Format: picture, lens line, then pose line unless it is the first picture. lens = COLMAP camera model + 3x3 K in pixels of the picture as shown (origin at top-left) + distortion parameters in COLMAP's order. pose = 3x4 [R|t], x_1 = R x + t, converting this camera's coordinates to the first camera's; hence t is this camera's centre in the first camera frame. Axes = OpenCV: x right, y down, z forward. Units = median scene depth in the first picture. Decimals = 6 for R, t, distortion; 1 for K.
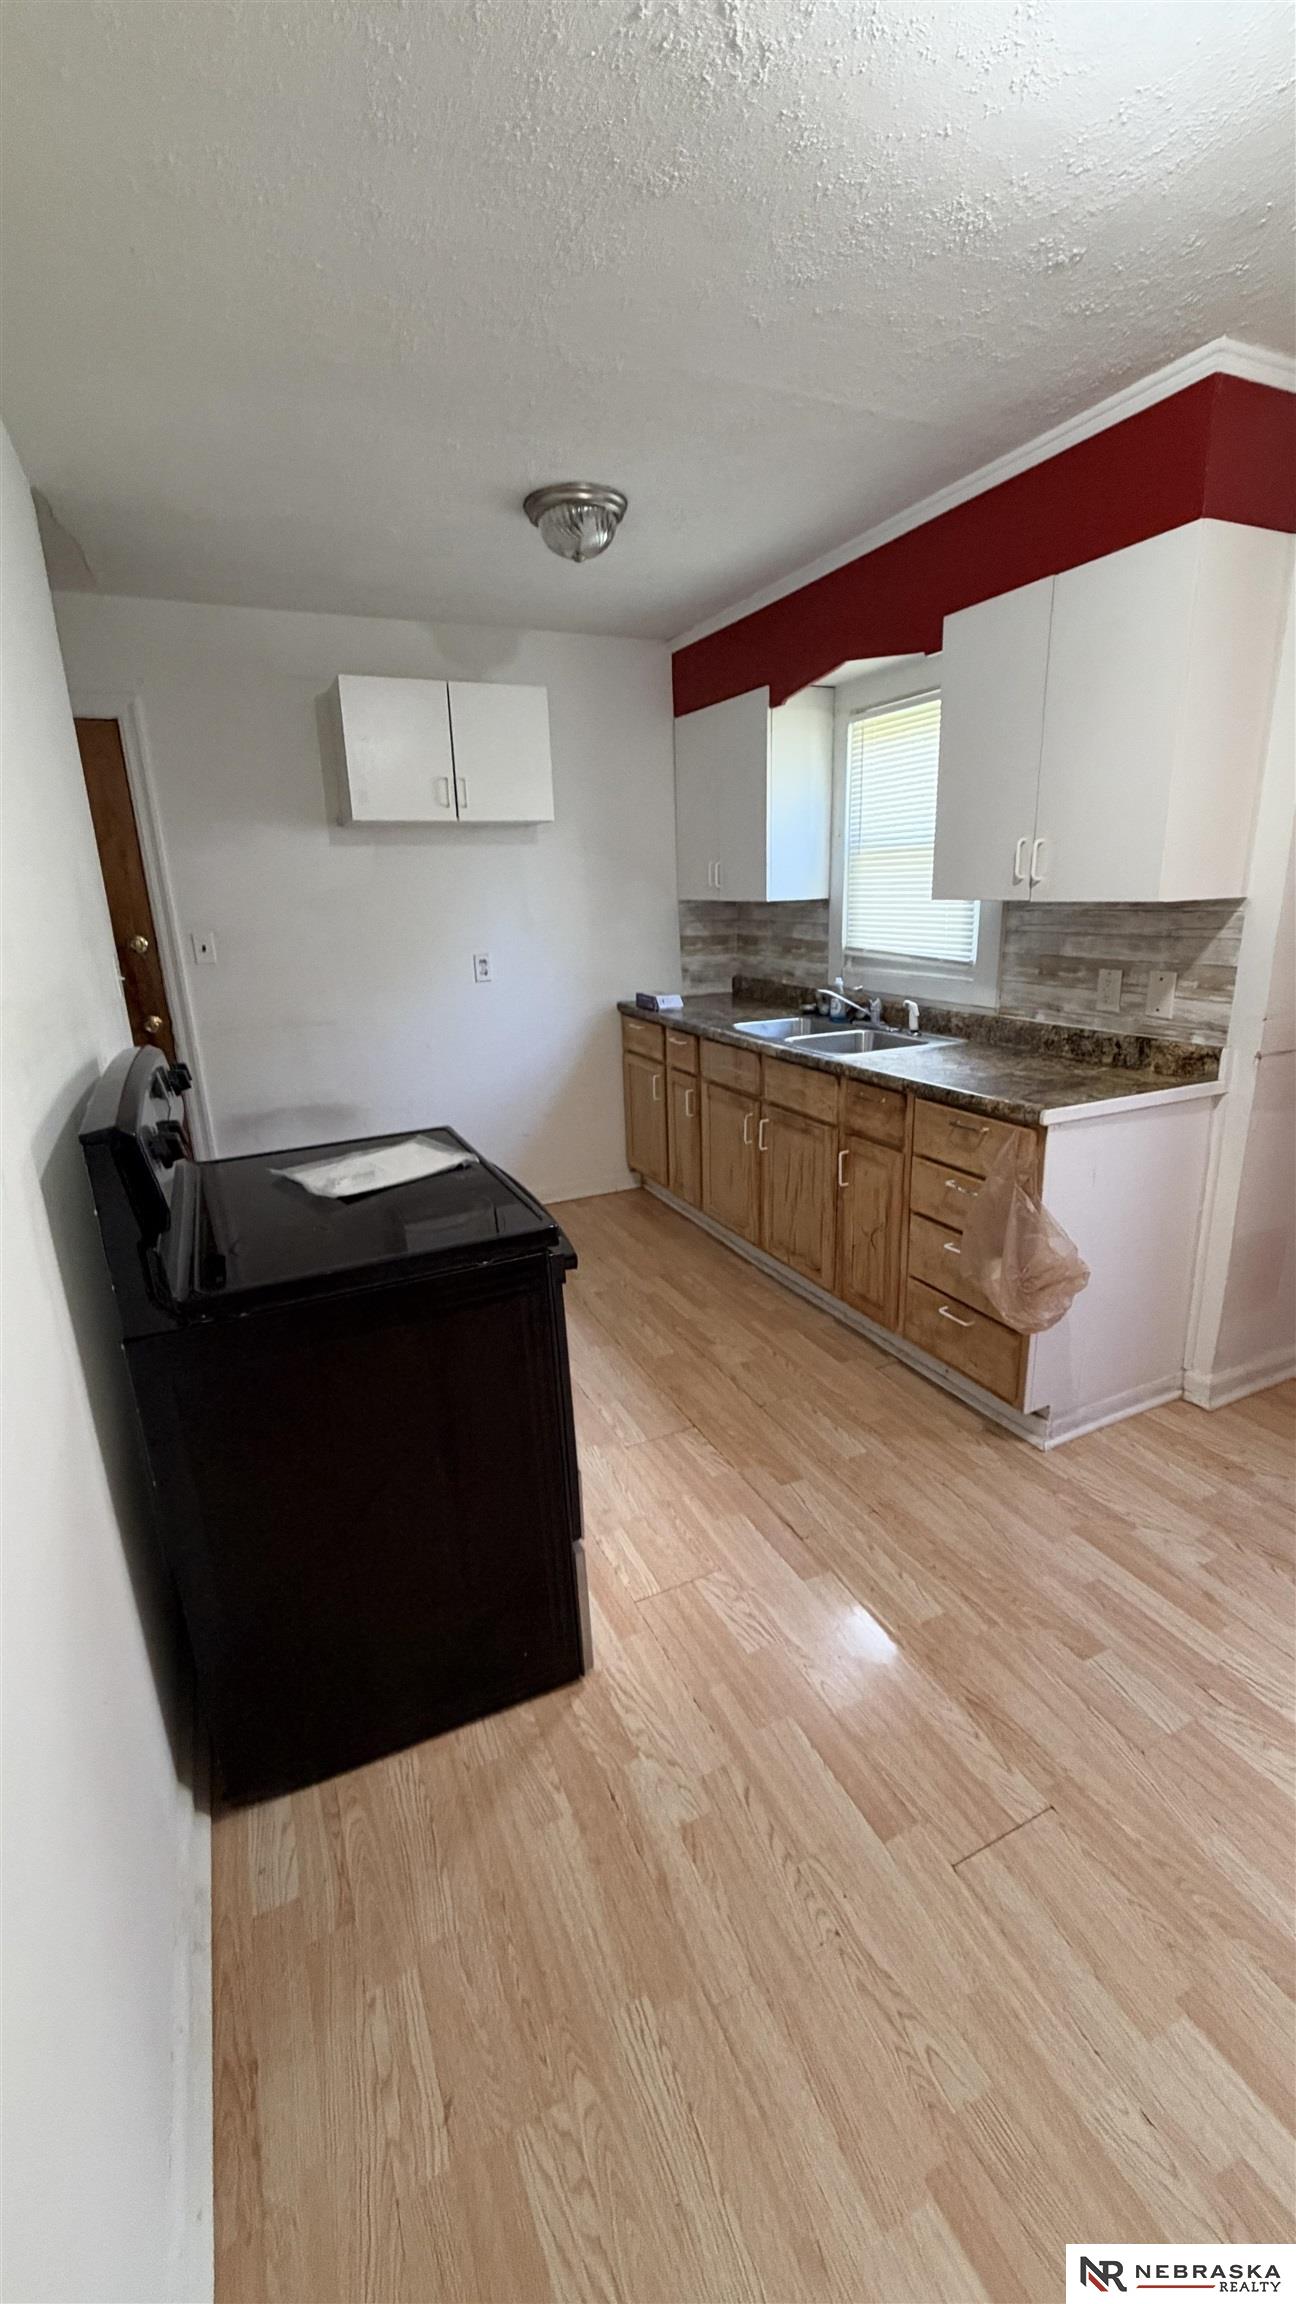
lens RADIAL K [[914.7, 0, 645.0], [0, 914.7, 1150.6], [0, 0, 1]] dist [-0.001808, -0.000595]
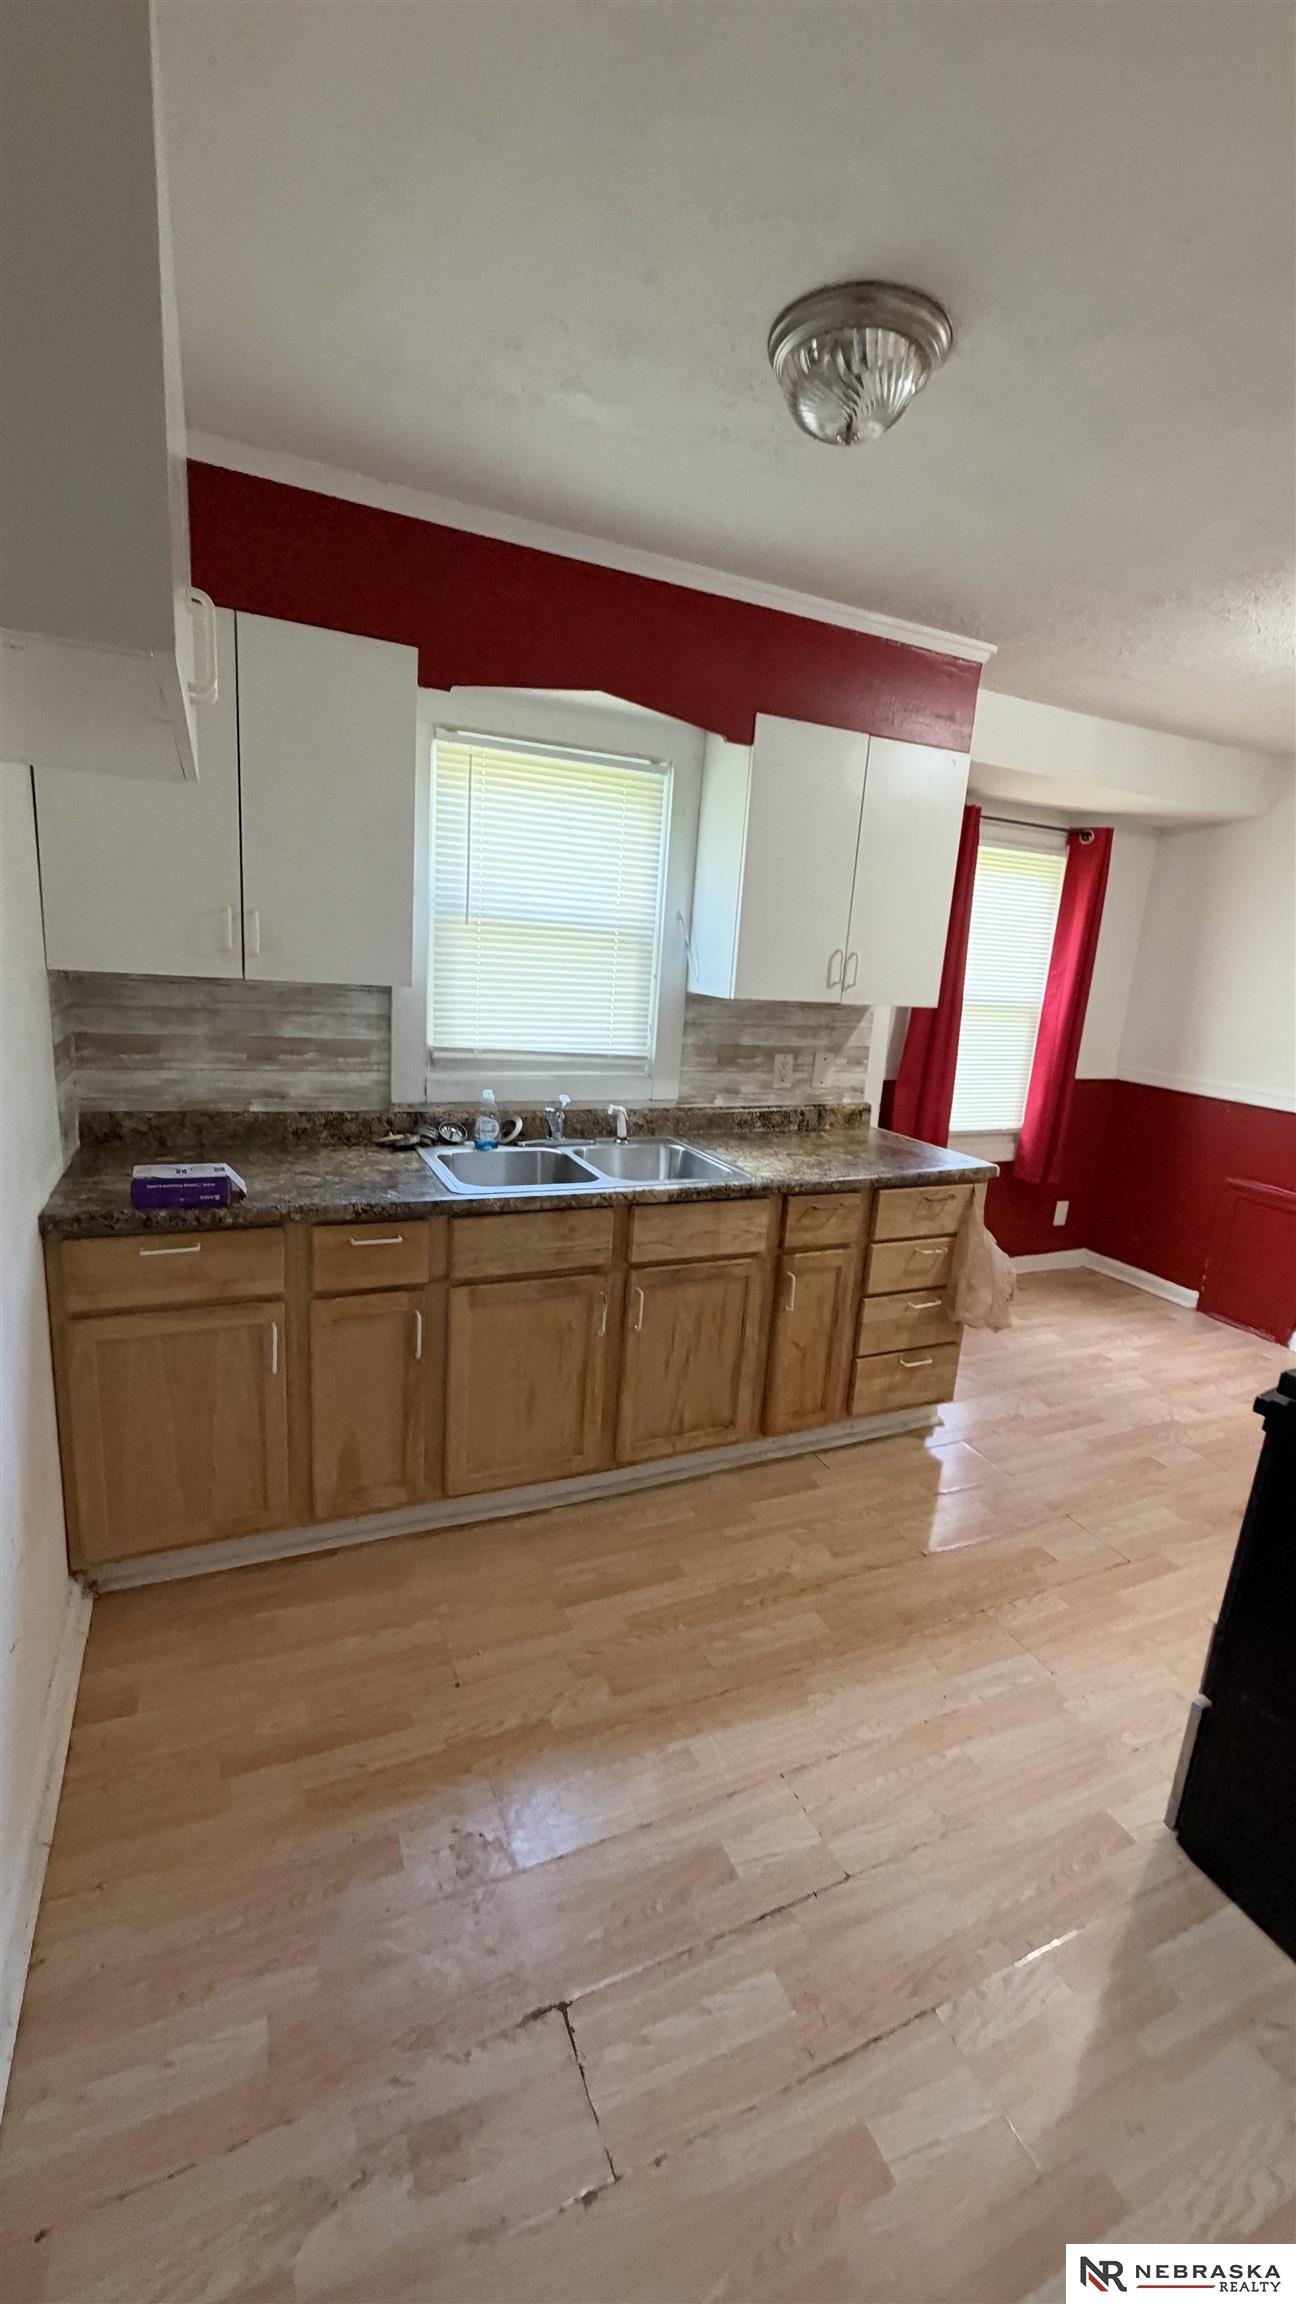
lens RADIAL K [[914.7, 0, 645.0], [0, 914.7, 1150.6], [0, 0, 1]] dist [-0.001808, -0.000595]
pose [[0.002355, -0.186746, 0.982405, -0.722261], [0.216453, 0.959213, 0.181818, -0.346919], [-0.976290, 0.212216, 0.042680, 1.195415]]
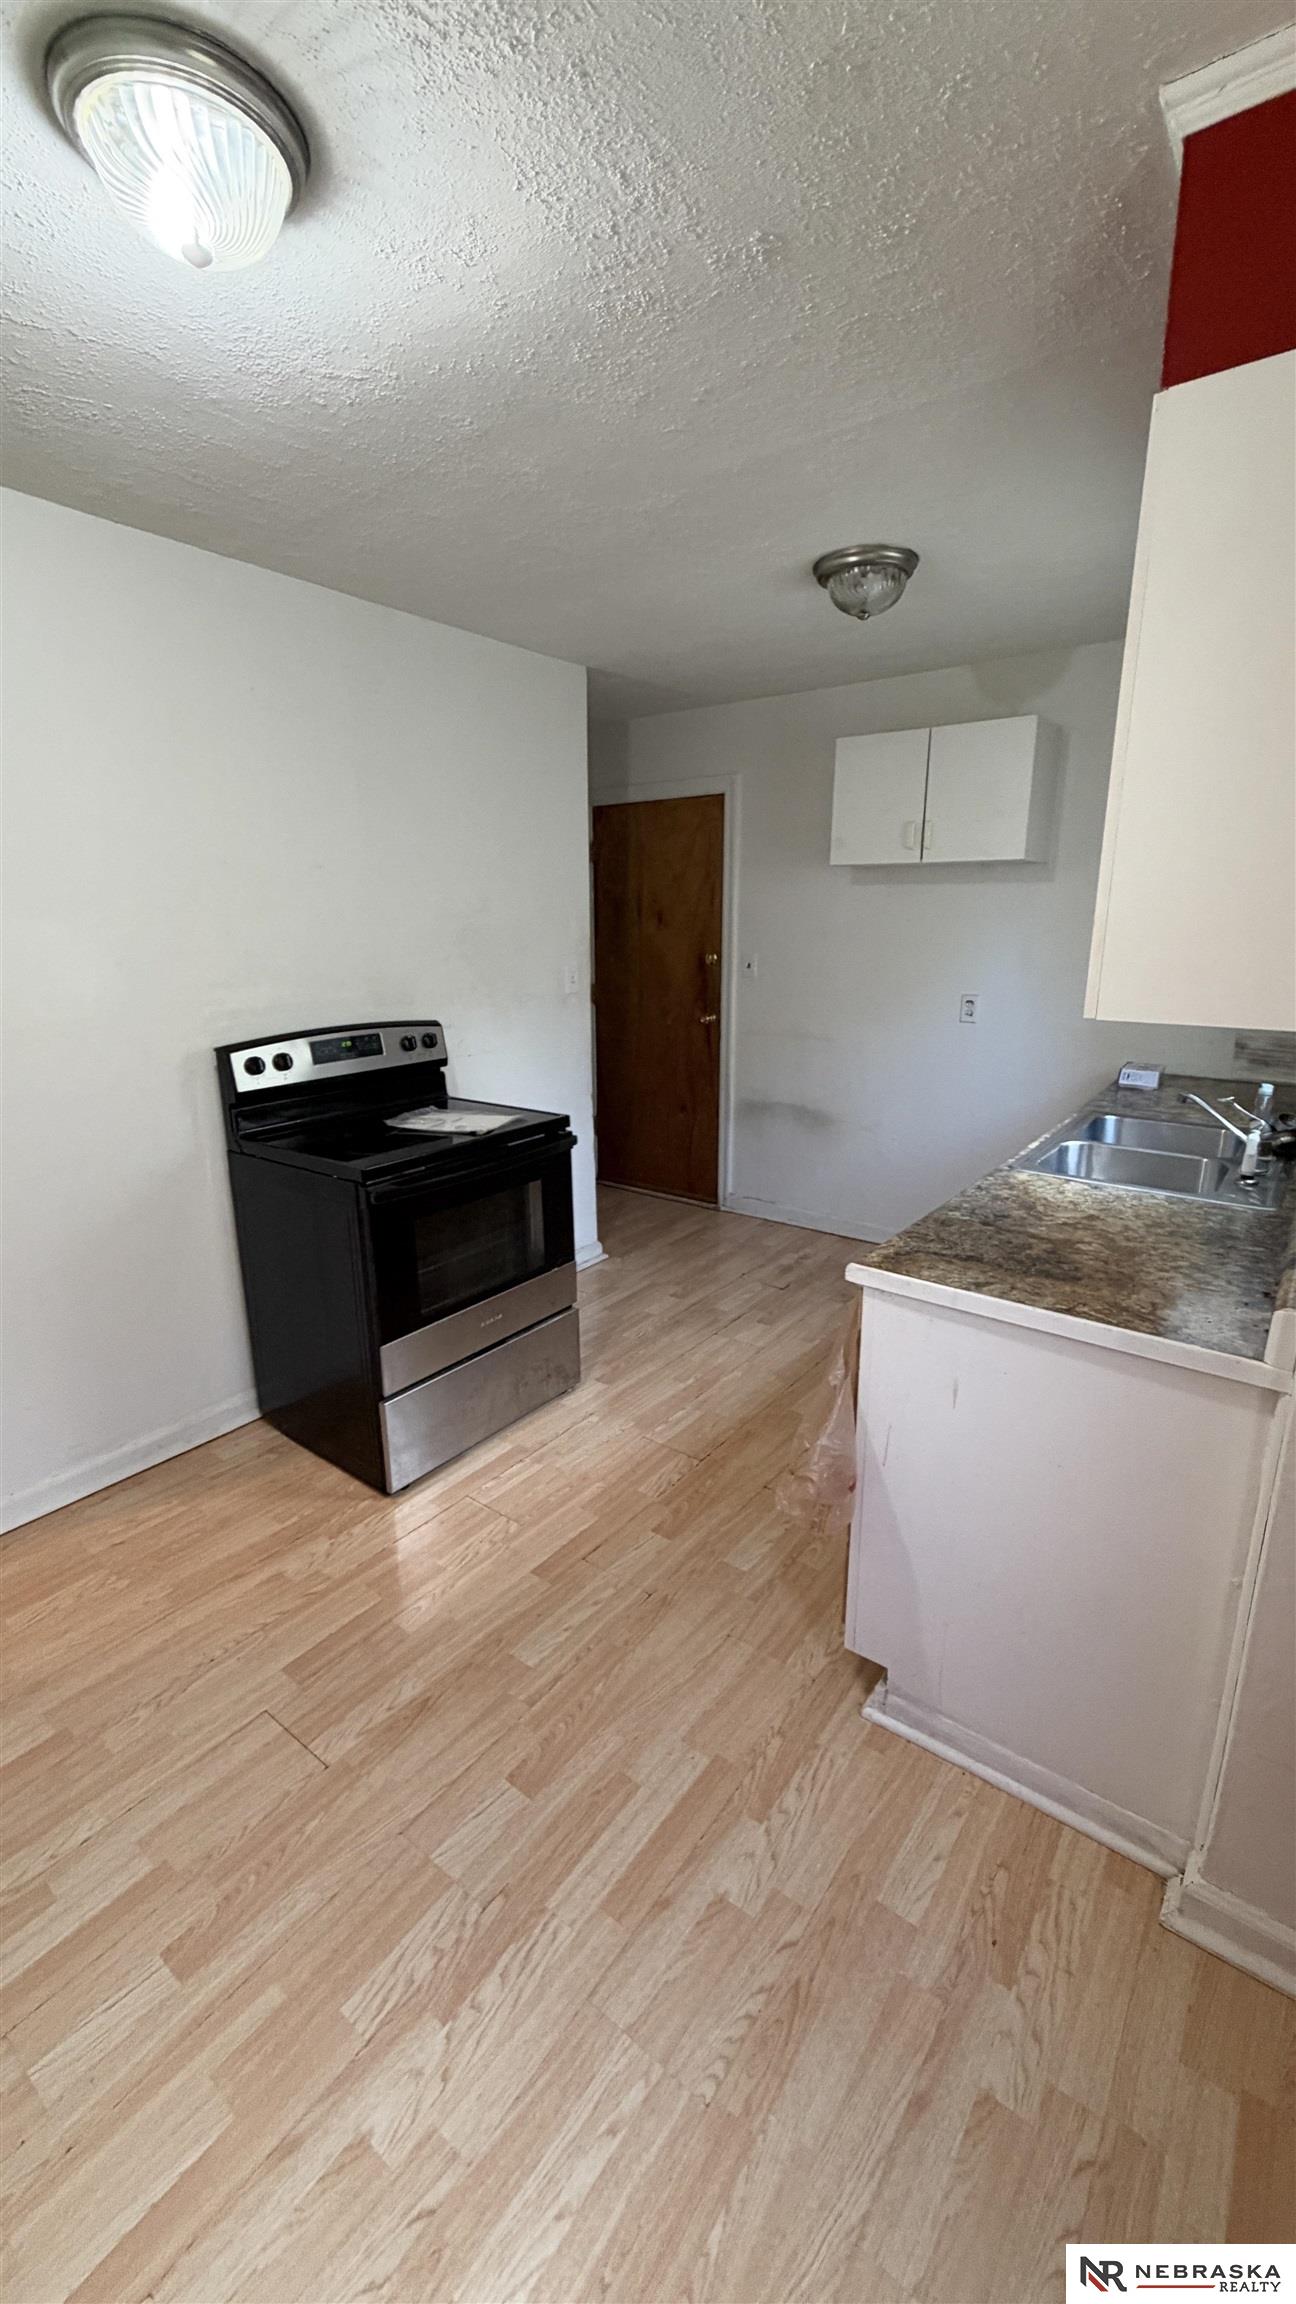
lens RADIAL K [[914.7, 0, 645.0], [0, 914.7, 1150.6], [0, 0, 1]] dist [-0.001808, -0.000595]
pose [[0.467490, 0.252739, -0.847098, 0.818123], [-0.258632, 0.955433, 0.142329, -0.164679], [0.845318, 0.152549, 0.512022, 0.369304]]
